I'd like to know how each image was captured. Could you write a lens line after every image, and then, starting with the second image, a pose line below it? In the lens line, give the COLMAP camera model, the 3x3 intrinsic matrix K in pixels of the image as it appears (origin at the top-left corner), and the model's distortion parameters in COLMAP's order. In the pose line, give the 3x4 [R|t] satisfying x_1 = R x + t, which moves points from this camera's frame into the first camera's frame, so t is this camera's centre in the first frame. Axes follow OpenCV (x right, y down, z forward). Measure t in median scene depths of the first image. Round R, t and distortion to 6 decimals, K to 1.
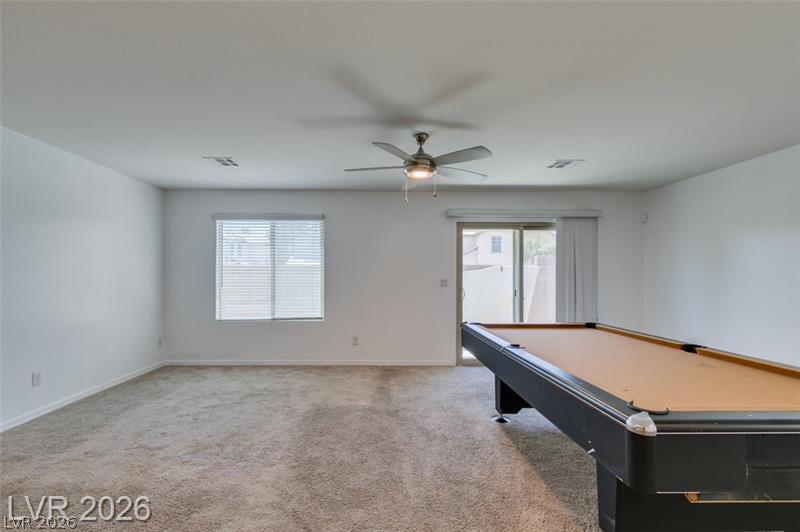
lens RADIAL K [[368.1, 0, 384.7], [0, 368.1, 272.8], [0, 0, 1]] dist [0.008007, -0.000230]
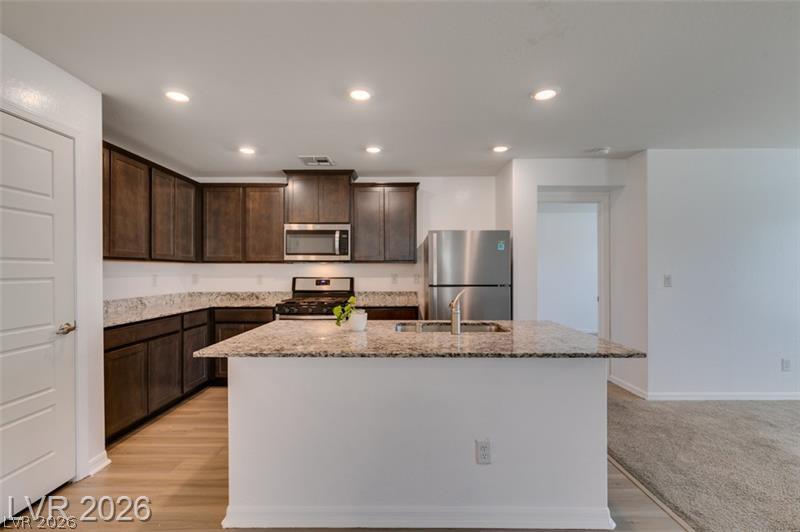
lens RADIAL K [[357.5, 0, 399.2], [0, 357.5, 269.7], [0, 0, 1]] dist [0.000817, -0.001210]
pose [[-0.009595, -0.002748, -0.999950, 0.086995], [0.005867, 0.999979, -0.002804, -0.001247], [0.999937, -0.005894, -0.009579, -0.089358]]
